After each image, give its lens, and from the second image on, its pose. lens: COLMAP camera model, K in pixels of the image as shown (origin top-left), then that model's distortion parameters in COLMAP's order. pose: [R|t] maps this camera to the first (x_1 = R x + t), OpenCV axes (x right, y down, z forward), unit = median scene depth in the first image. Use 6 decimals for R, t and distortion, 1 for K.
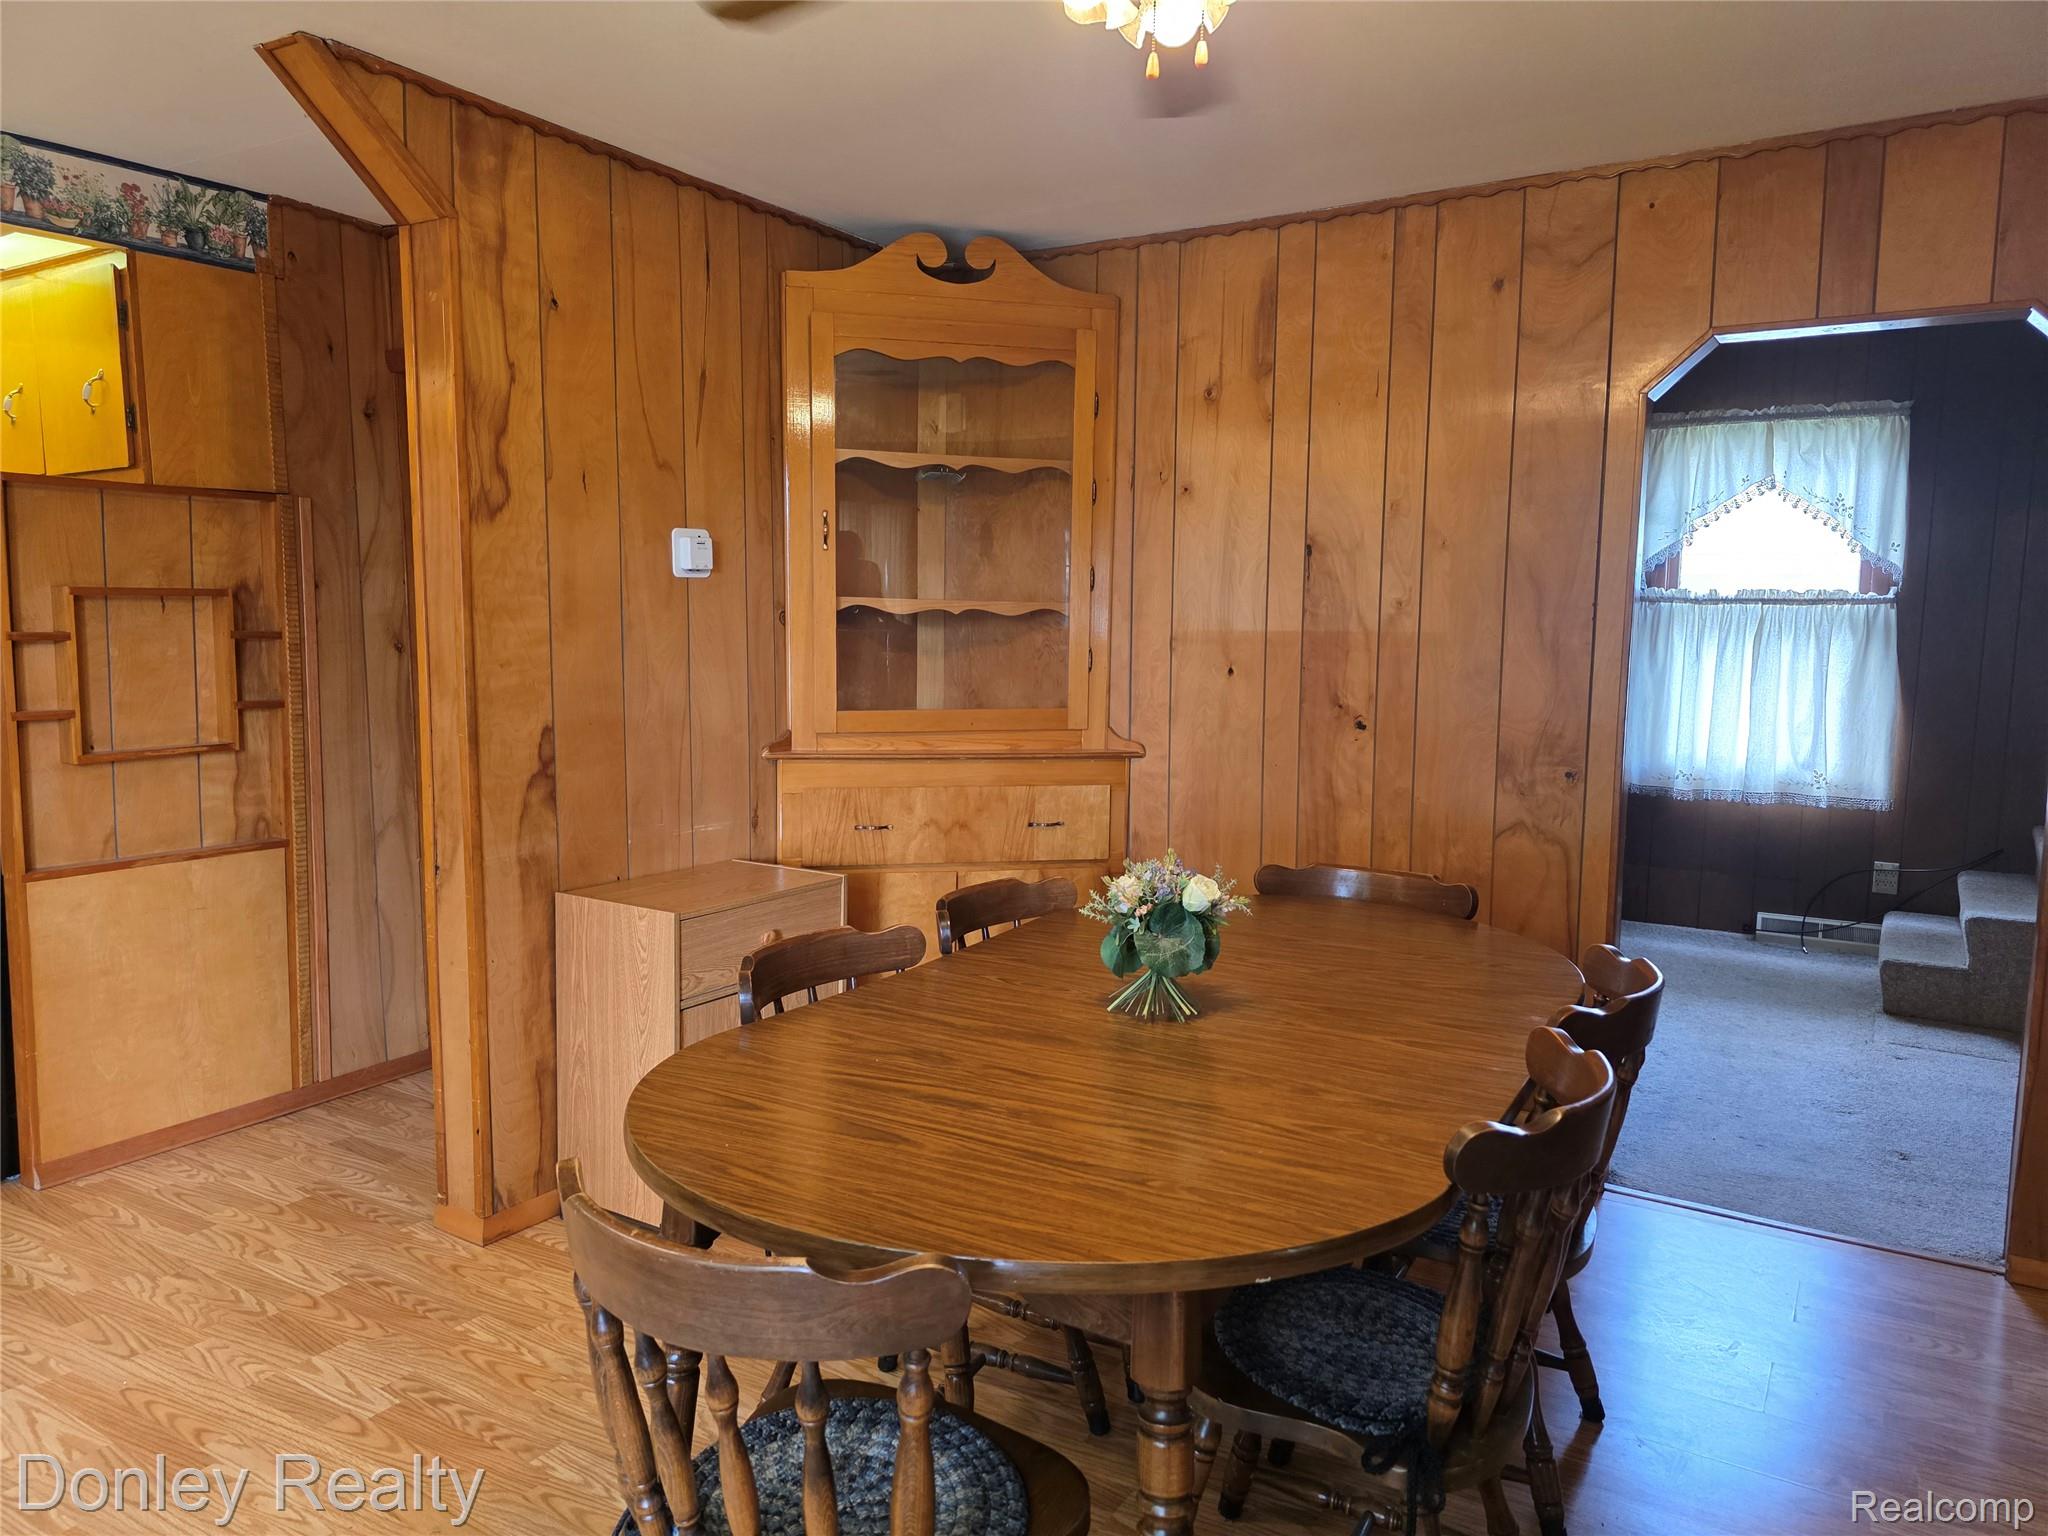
lens RADIAL K [[1363.0, 0, 1028.7], [0, 1363.0, 771.2], [0, 0, 1]] dist [0.019045, -0.007738]
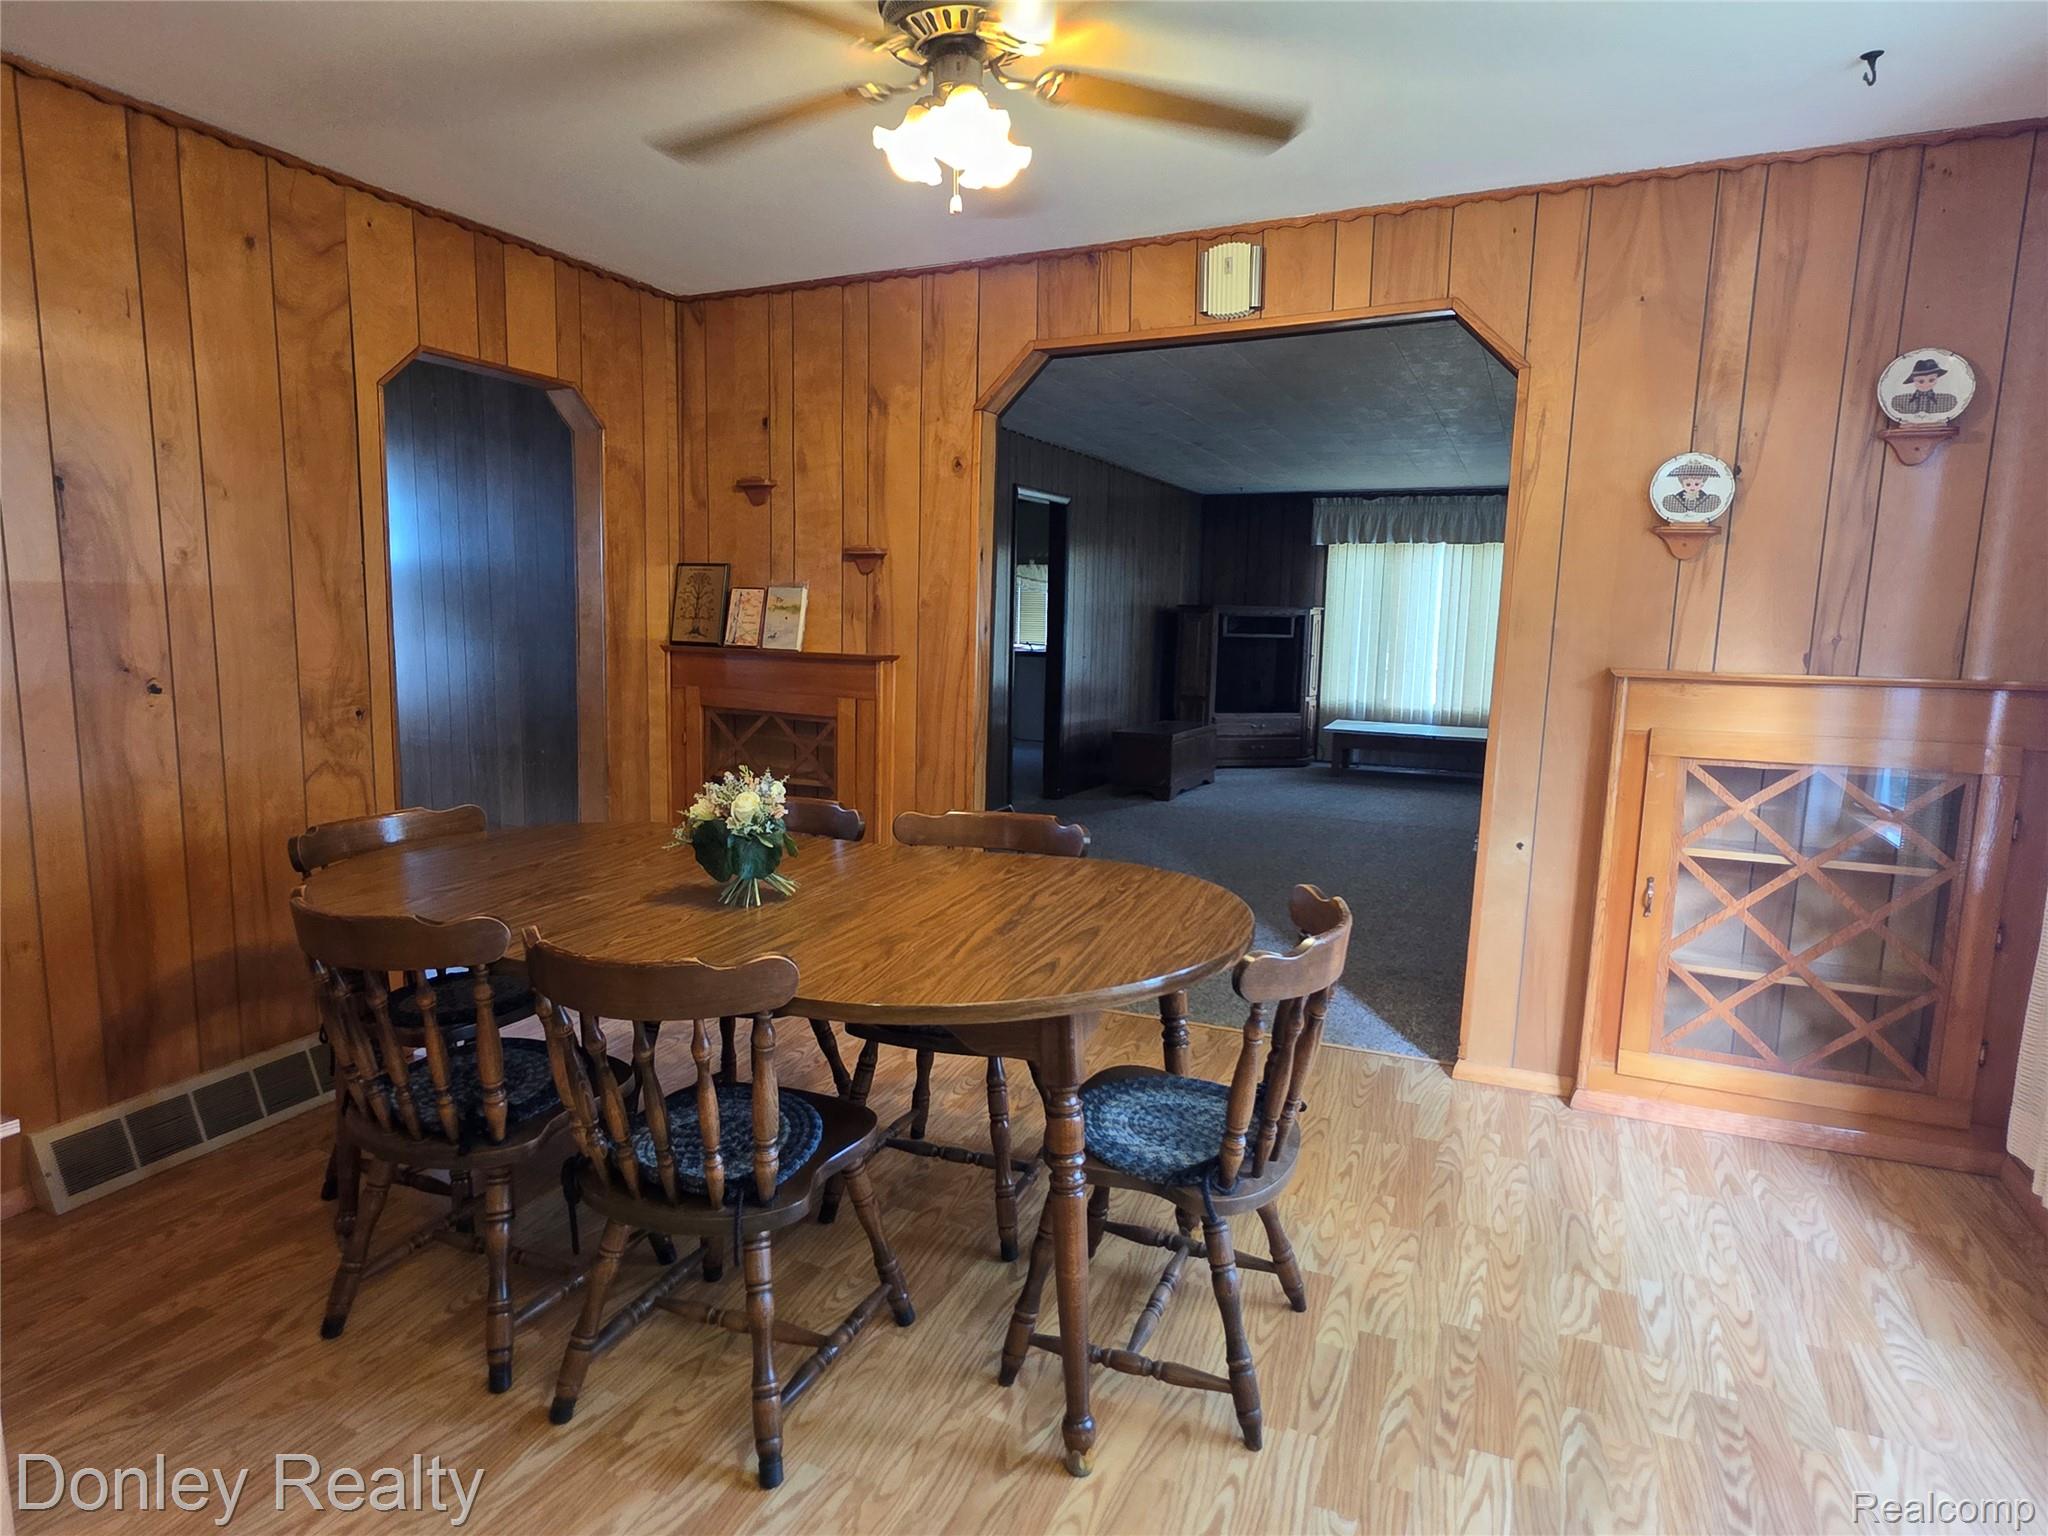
lens RADIAL K [[1142.7, 0, 1029.1], [0, 1142.7, 757.6], [0, 0, 1]] dist [-0.006479, -0.001146]
pose [[-0.116967, -0.143275, 0.982747, -0.600902], [0.095669, 0.983312, 0.154744, -0.053472], [-0.988517, 0.112119, -0.101308, 0.549406]]
